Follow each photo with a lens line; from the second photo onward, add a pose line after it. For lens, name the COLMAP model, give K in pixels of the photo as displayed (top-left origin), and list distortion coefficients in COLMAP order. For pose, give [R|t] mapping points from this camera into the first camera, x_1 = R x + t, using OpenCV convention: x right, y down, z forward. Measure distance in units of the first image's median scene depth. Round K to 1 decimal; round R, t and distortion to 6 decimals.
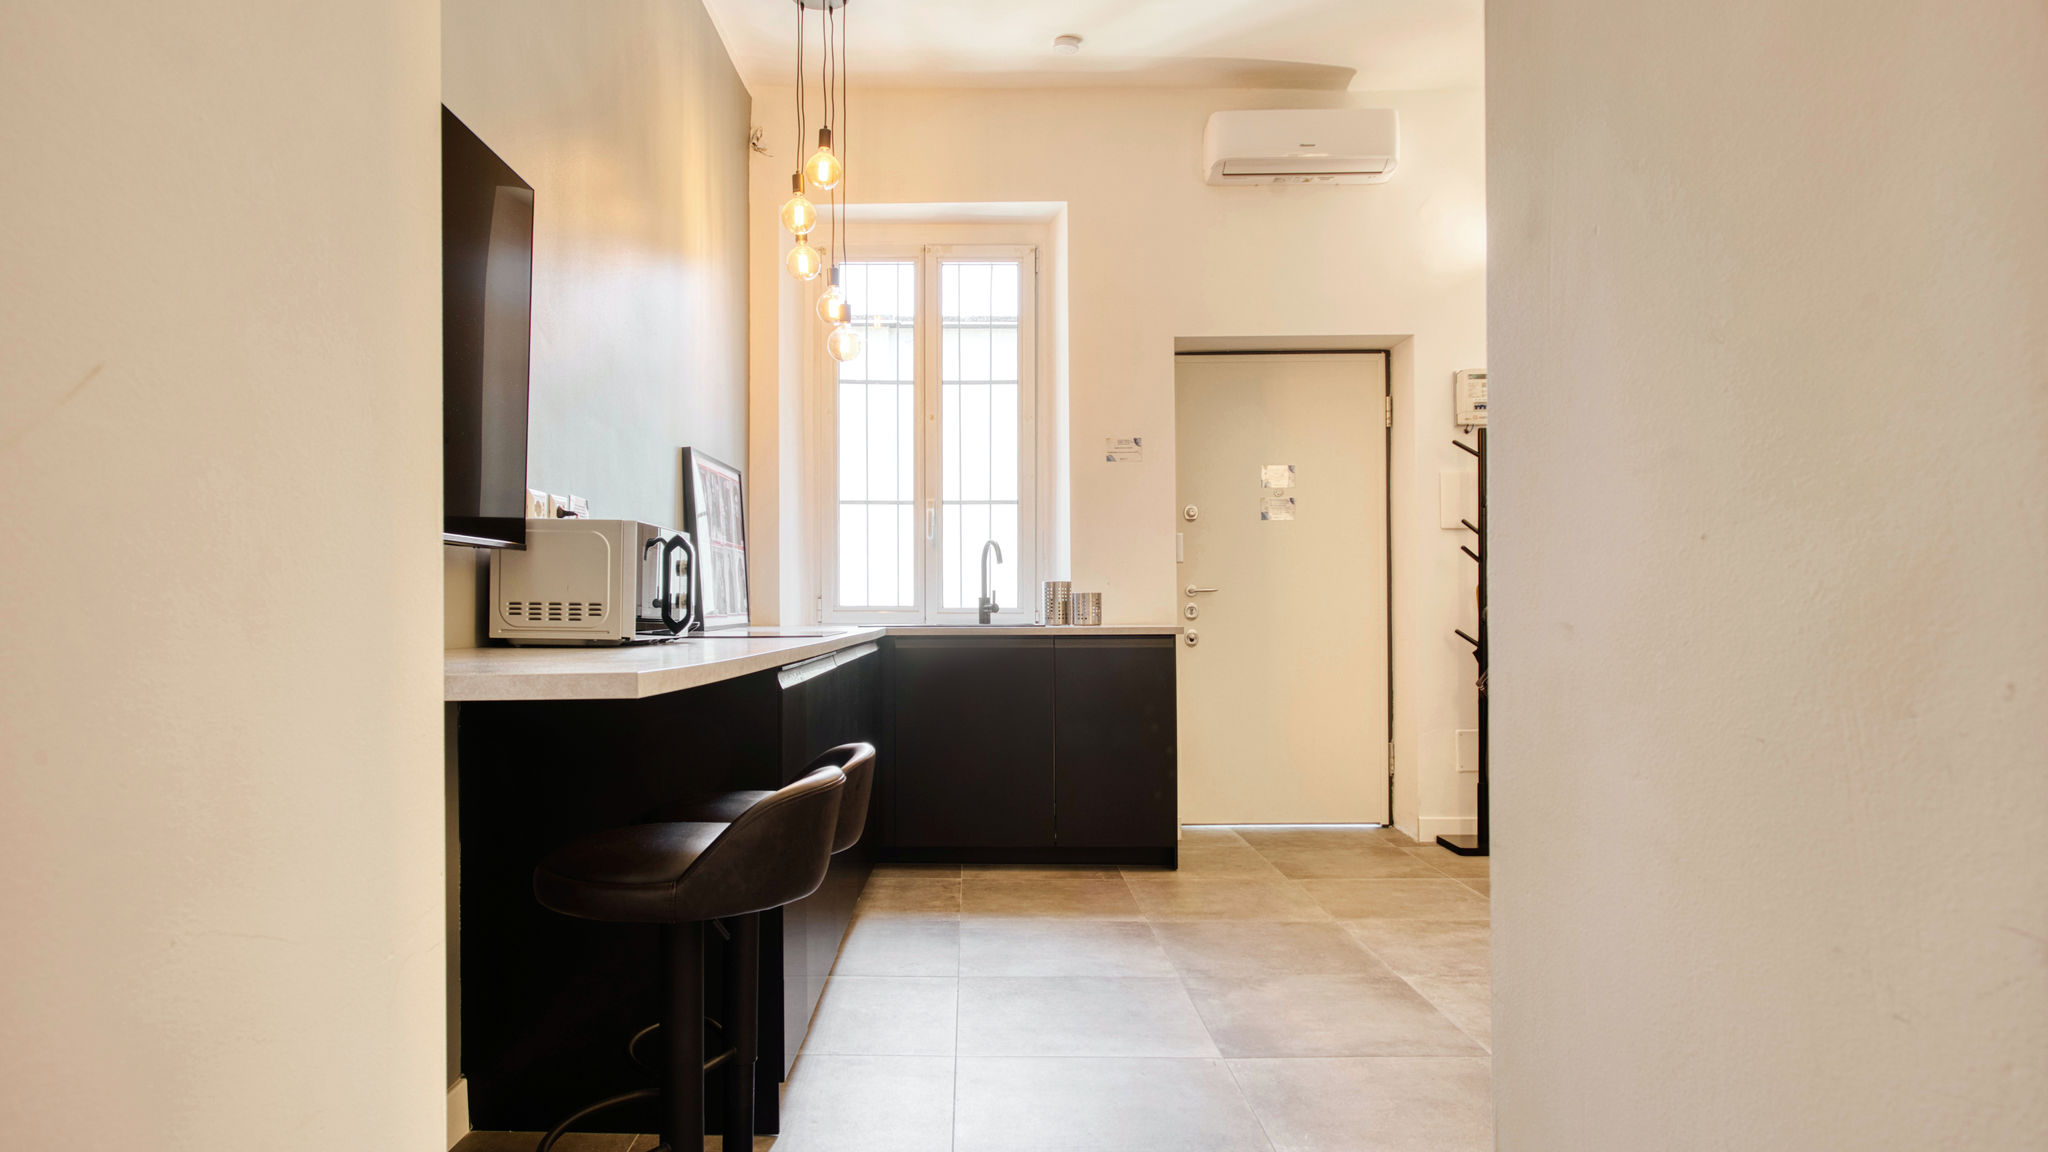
lens RADIAL K [[1254.6, 0, 963.3], [0, 1254.6, 588.9], [0, 0, 1]] dist [0.000948, 0.000071]
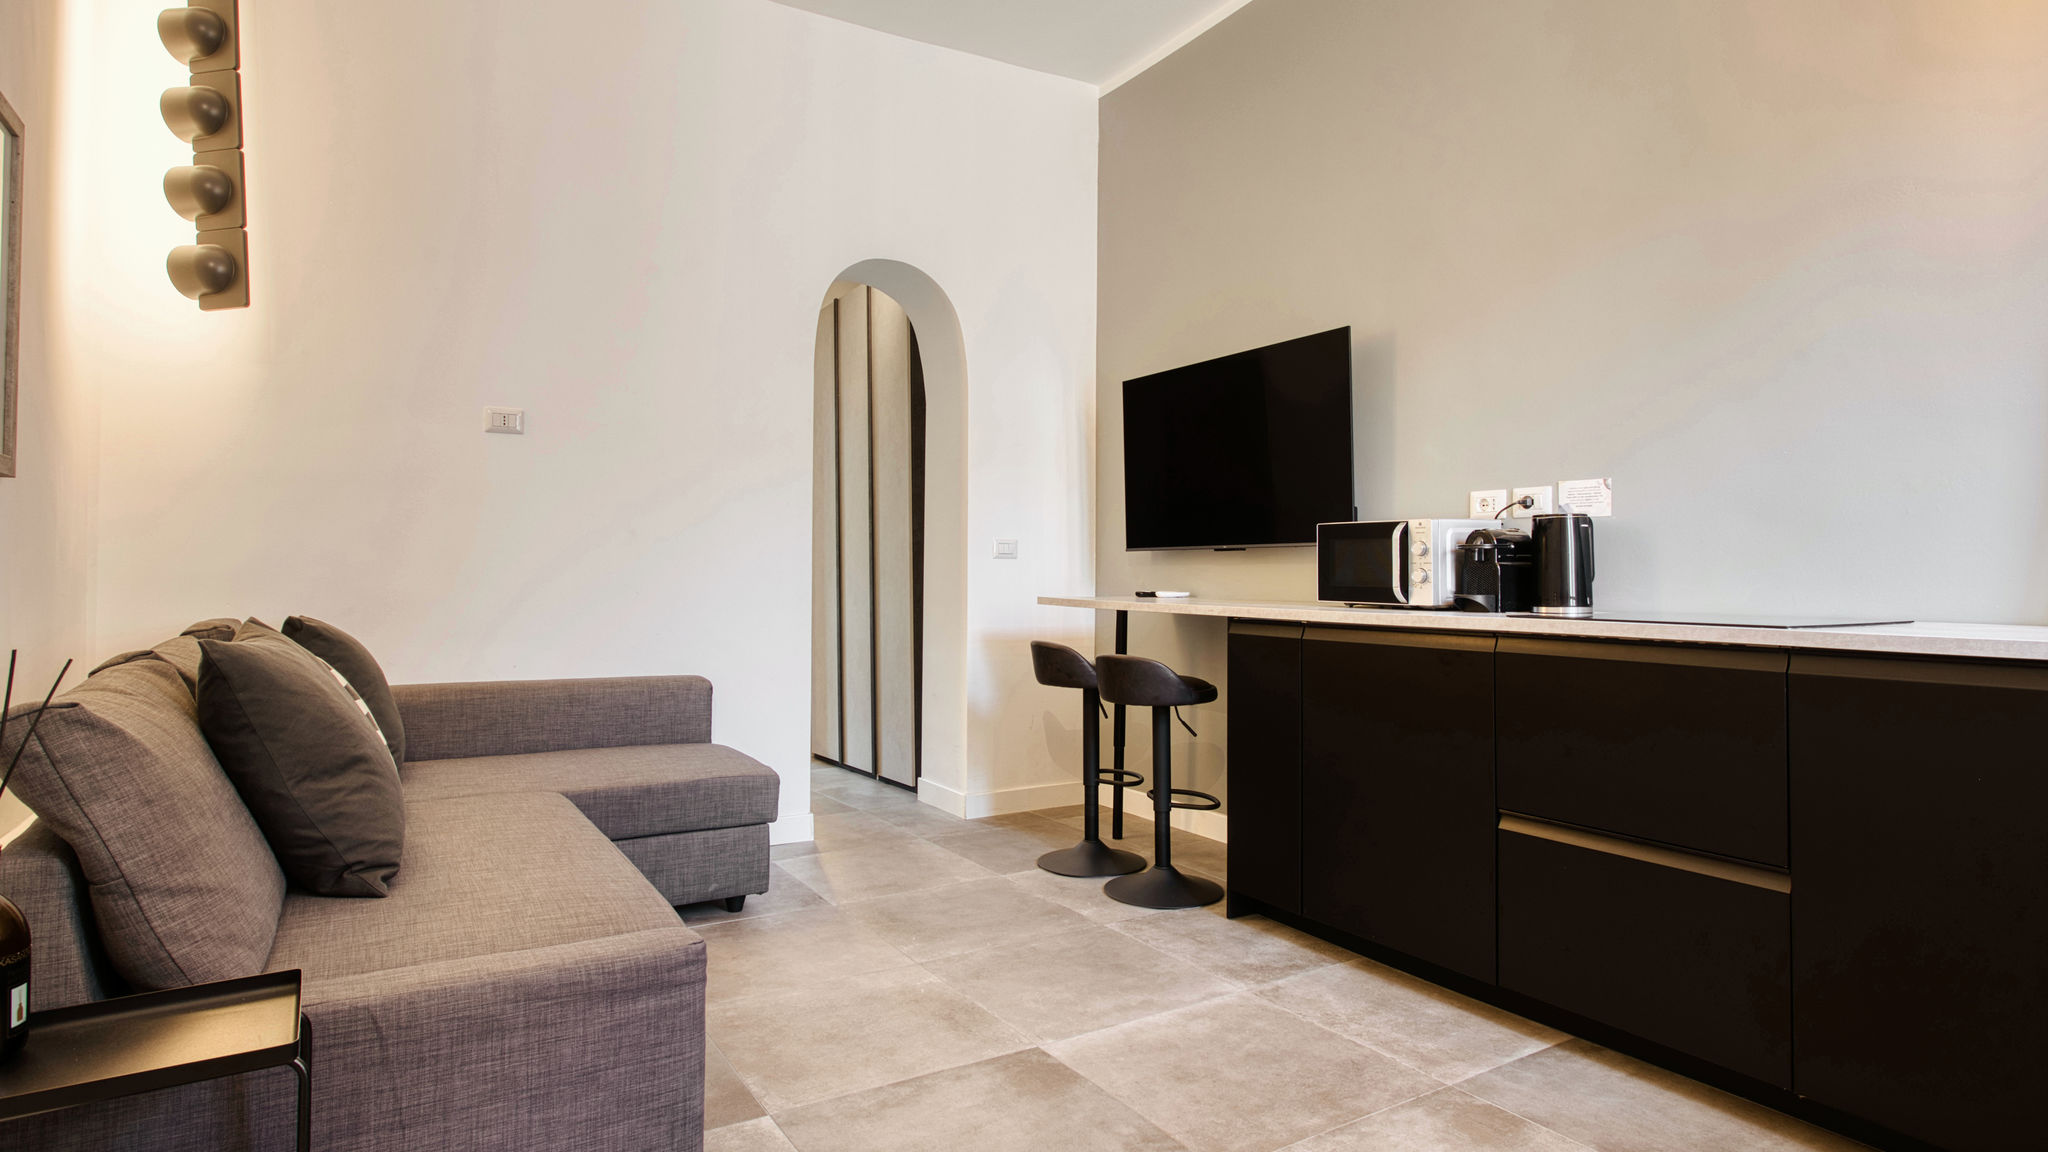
lens RADIAL K [[1101.3, 0, 1034.8], [0, 1101.3, 553.7], [0, 0, 1]] dist [-0.010495, 0.000602]
pose [[-0.846013, -0.010484, -0.533059, 0.354293], [0.006569, 0.999526, -0.030084, 0.009682], [0.533122, -0.028953, -0.845543, 0.918306]]
